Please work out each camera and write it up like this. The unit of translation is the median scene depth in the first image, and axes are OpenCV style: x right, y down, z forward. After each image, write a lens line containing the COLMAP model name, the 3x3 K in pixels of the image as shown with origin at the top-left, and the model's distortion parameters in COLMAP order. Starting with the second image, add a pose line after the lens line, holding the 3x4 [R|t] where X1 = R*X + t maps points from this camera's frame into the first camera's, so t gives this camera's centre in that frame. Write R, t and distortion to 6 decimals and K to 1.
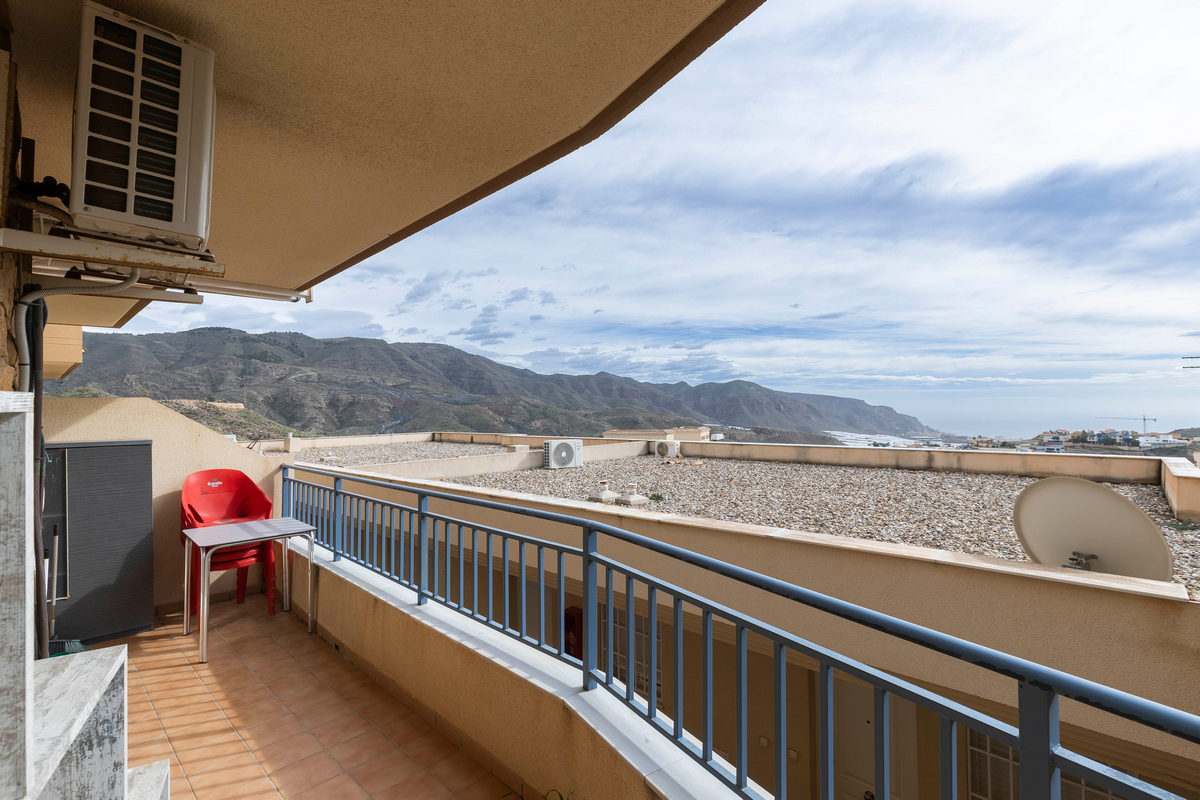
lens RADIAL K [[525.3, 0, 601.1], [0, 525.3, 403.7], [0, 0, 1]] dist [-0.012765, 0.000055]
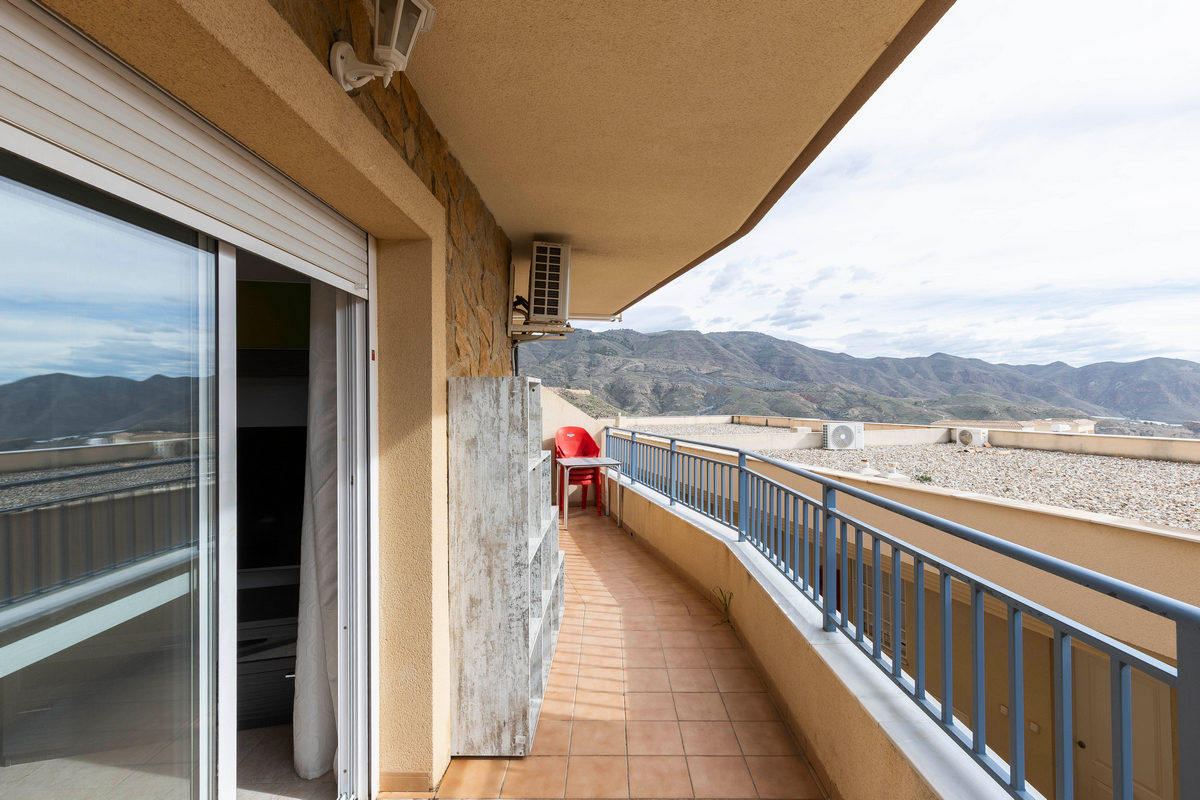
lens RADIAL K [[535.3, 0, 615.2], [0, 535.3, 415.1], [0, 0, 1]] dist [0.003458, -0.000127]
pose [[0.850117, 0.022910, -0.526095, 0.085514], [0.001029, 0.998979, 0.045165, 0.004383], [0.526592, -0.038937, 0.849226, -0.115685]]
